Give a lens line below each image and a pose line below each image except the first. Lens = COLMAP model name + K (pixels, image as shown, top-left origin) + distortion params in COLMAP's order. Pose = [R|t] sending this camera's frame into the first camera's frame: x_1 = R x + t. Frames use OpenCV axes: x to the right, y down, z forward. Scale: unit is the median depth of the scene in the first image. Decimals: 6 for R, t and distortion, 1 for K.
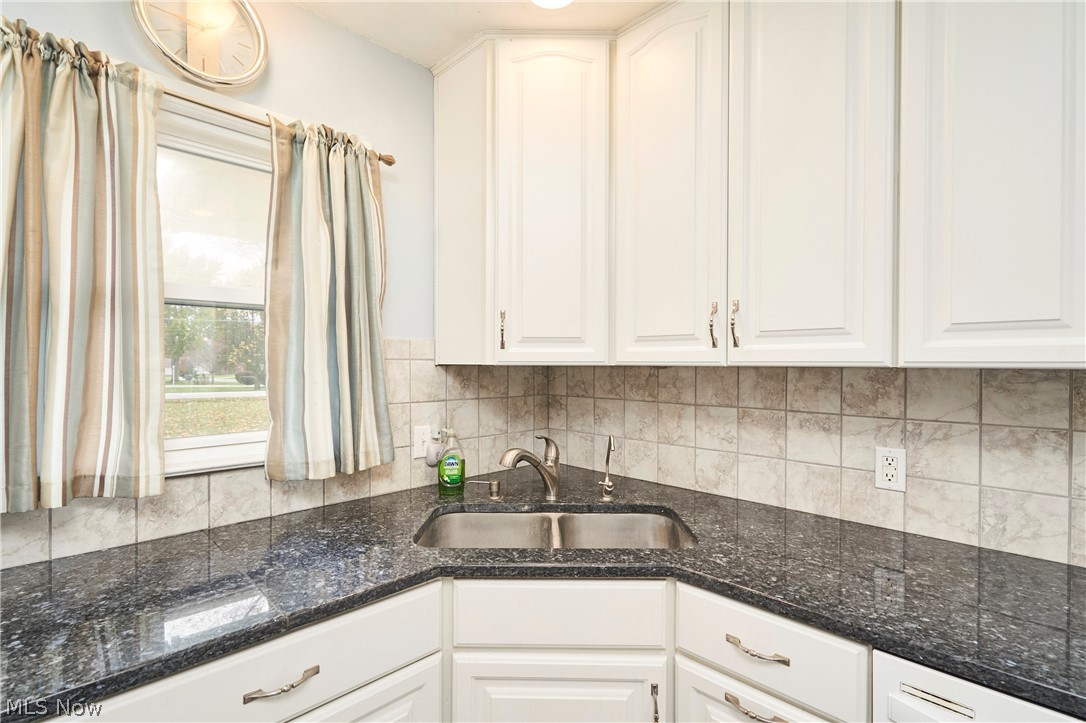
lens RADIAL K [[507.0, 0, 546.0], [0, 507.0, 366.8], [0, 0, 1]] dist [0.003473, -0.000041]
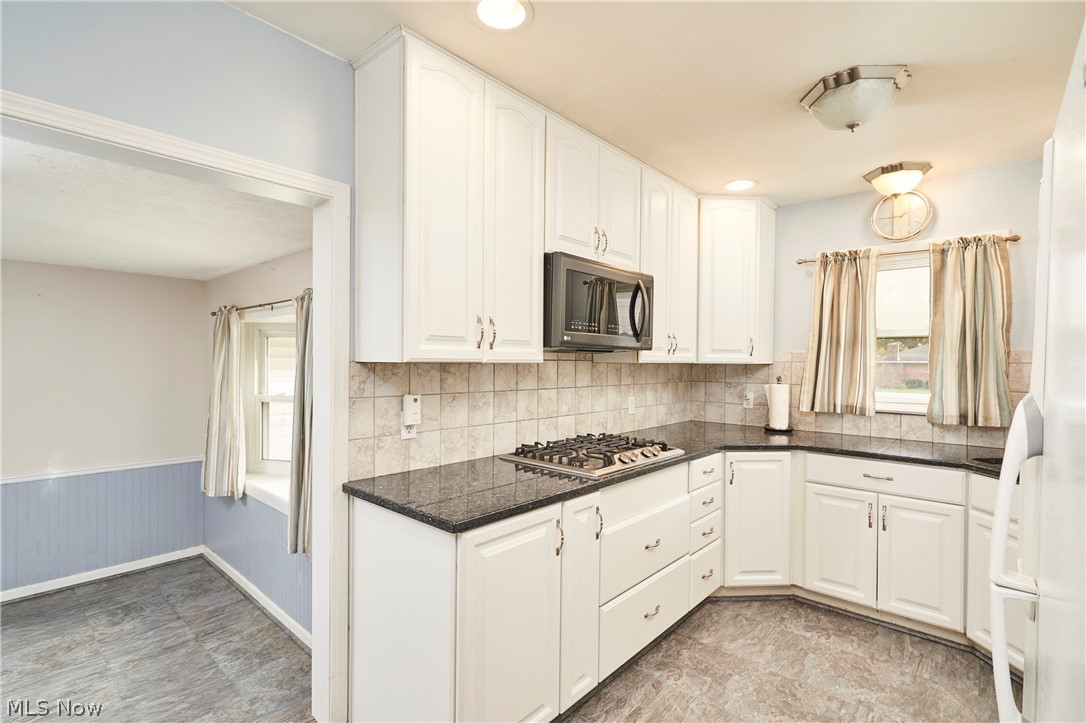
lens RADIAL K [[507.0, 0, 545.4], [0, 507.0, 364.7], [0, 0, 1]] dist [0.003473, -0.000041]
pose [[0.054566, 0.003991, -0.998502, 0.451379], [-0.014080, 0.999896, 0.003227, 0.002299], [0.998411, 0.013883, 0.054617, -0.207842]]
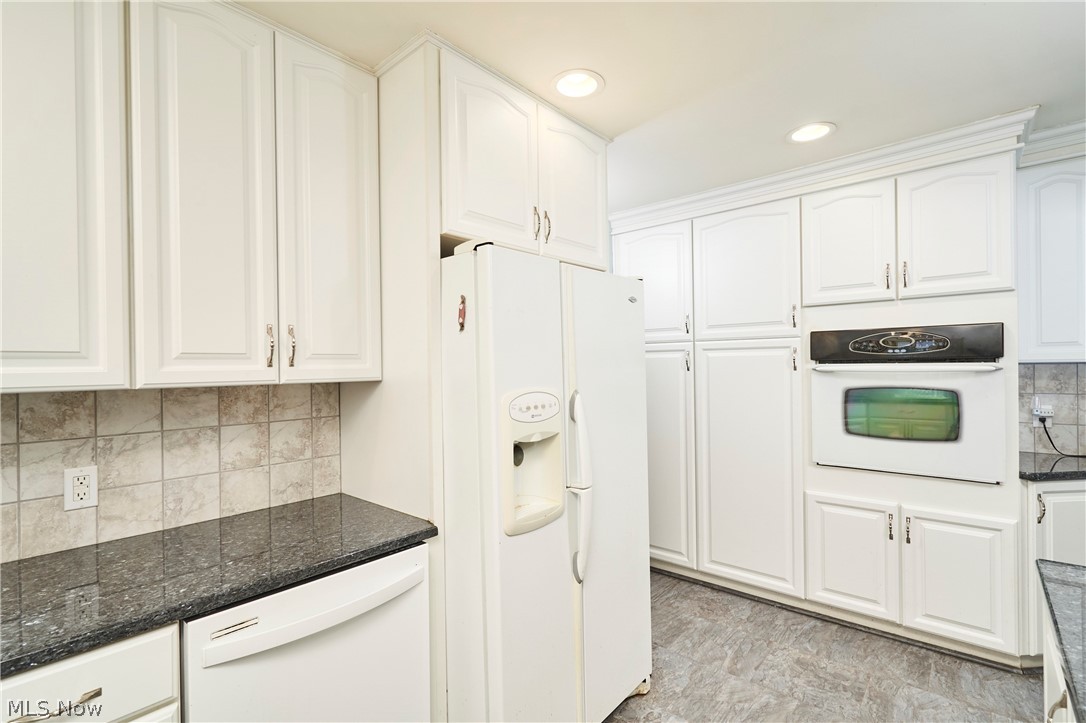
lens RADIAL K [[507.0, 0, 541.5], [0, 507.0, 363.6], [0, 0, 1]] dist [0.003473, -0.000041]
pose [[-0.063942, 0.002503, 0.997950, -0.455510], [0.022975, 0.999736, -0.001035, -0.030218], [-0.997689, 0.022862, -0.063983, 0.151257]]
